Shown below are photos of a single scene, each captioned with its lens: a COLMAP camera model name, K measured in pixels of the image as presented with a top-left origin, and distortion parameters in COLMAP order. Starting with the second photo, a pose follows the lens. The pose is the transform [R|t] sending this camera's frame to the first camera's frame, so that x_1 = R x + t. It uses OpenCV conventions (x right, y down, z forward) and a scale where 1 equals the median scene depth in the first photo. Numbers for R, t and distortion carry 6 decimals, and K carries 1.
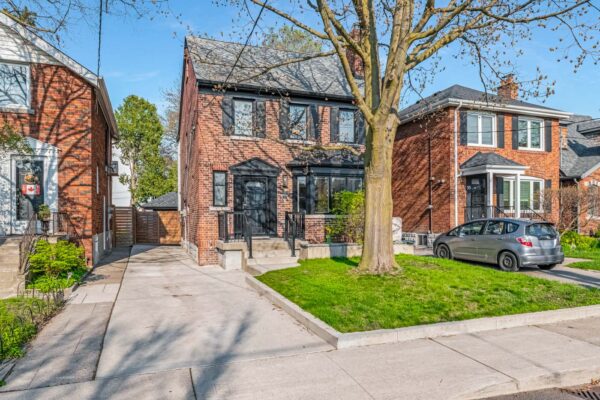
lens RADIAL K [[410.2, 0, 300.2], [0, 410.2, 208.9], [0, 0, 1]] dist [-0.001655, -0.000598]
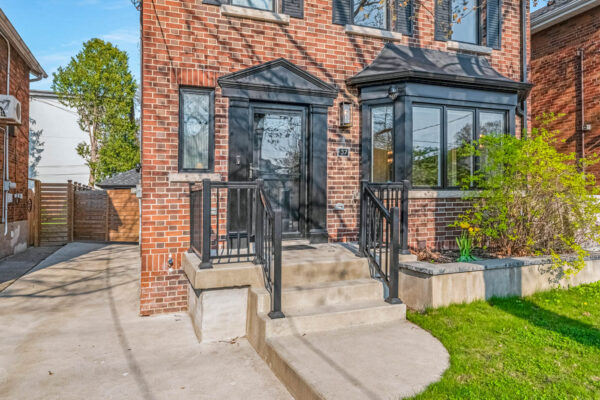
lens RADIAL K [[413.8, 0, 303.0], [0, 413.8, 184.8], [0, 0, 1]] dist [-0.002164, -0.000265]
pose [[0.999931, -0.007759, 0.008869, -0.089906], [0.007920, 0.999801, -0.018295, 0.015715], [-0.008725, 0.018364, 0.999793, 0.562929]]
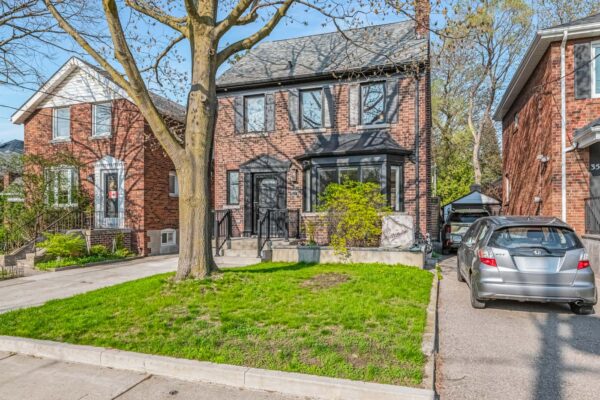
lens RADIAL K [[410.2, 0, 300.2], [0, 410.2, 208.9], [0, 0, 1]] dist [-0.001655, -0.000598]
pose [[0.765910, -0.009535, -0.642877, 0.578496], [0.012382, 0.999923, -0.000078, 0.006421], [0.642829, -0.007901, 0.765969, 0.311951]]
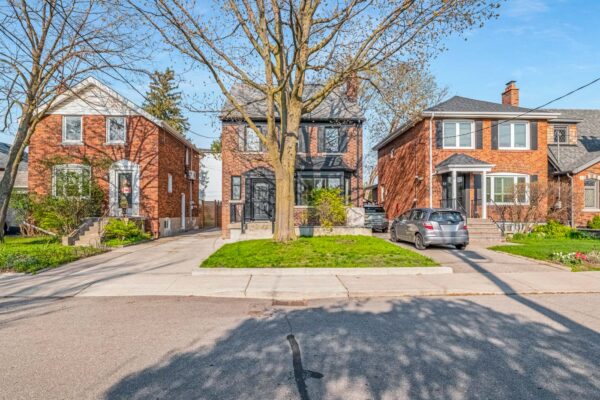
lens RADIAL K [[352.5, 0, 300.0], [0, 352.5, 200.0], [0, 0, 1]] dist [0.002818, 0.000925]
pose [[0.949324, -0.004998, -0.314258, 0.414853], [0.000446, 0.999894, -0.014555, 0.012333], [0.314298, 0.013678, 0.949226, -0.135608]]
